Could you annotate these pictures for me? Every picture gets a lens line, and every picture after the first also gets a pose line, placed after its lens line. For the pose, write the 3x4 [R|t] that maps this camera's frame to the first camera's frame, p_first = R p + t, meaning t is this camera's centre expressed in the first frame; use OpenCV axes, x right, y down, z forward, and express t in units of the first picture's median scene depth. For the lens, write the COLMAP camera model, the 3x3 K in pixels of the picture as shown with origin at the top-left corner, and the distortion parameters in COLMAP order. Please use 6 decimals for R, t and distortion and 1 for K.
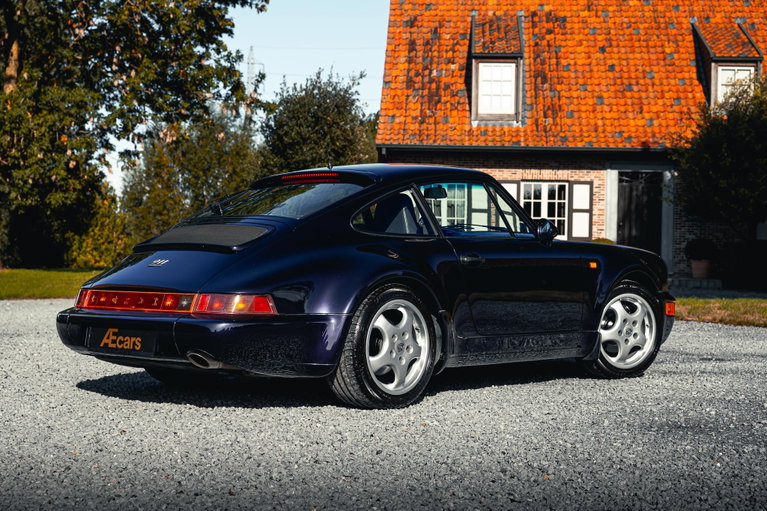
lens RADIAL K [[1225.8, 0, 383.6], [0, 1225.8, 255.5], [0, 0, 1]] dist [-0.034164, 0.000000]
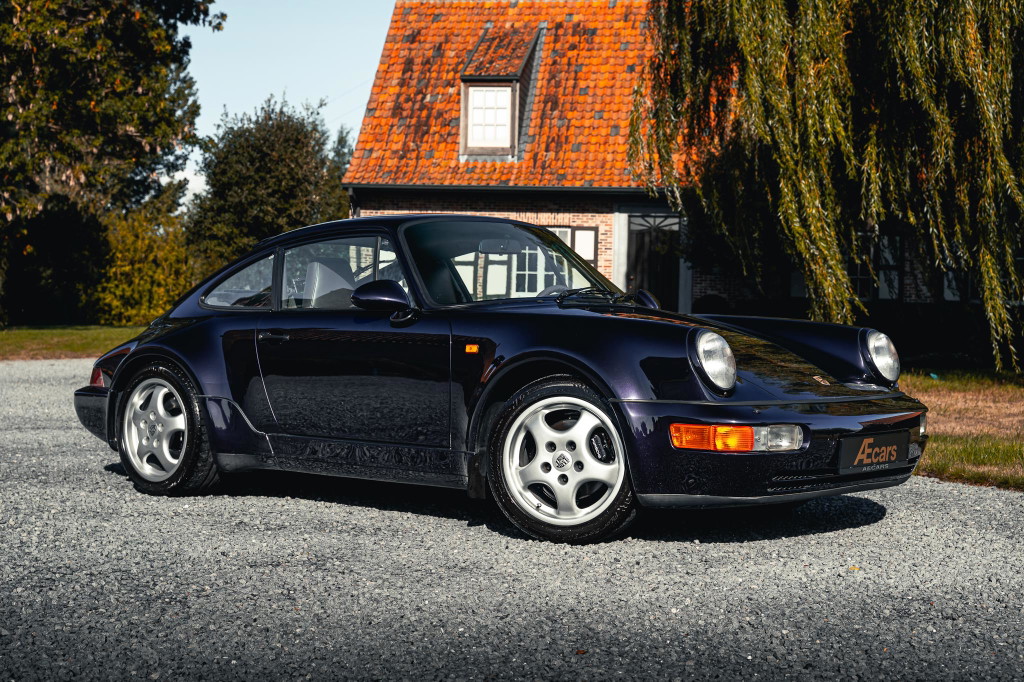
lens RADIAL K [[1637.1, 0, 511.9], [0, 1637.1, 340.9], [0, 0, 1]] dist [-0.083122, 0.000000]
pose [[0.996856, 0.007319, -0.078893, 0.194156], [-0.005897, 0.999816, 0.018236, -0.001995], [0.079012, -0.017713, 0.996716, -0.127927]]
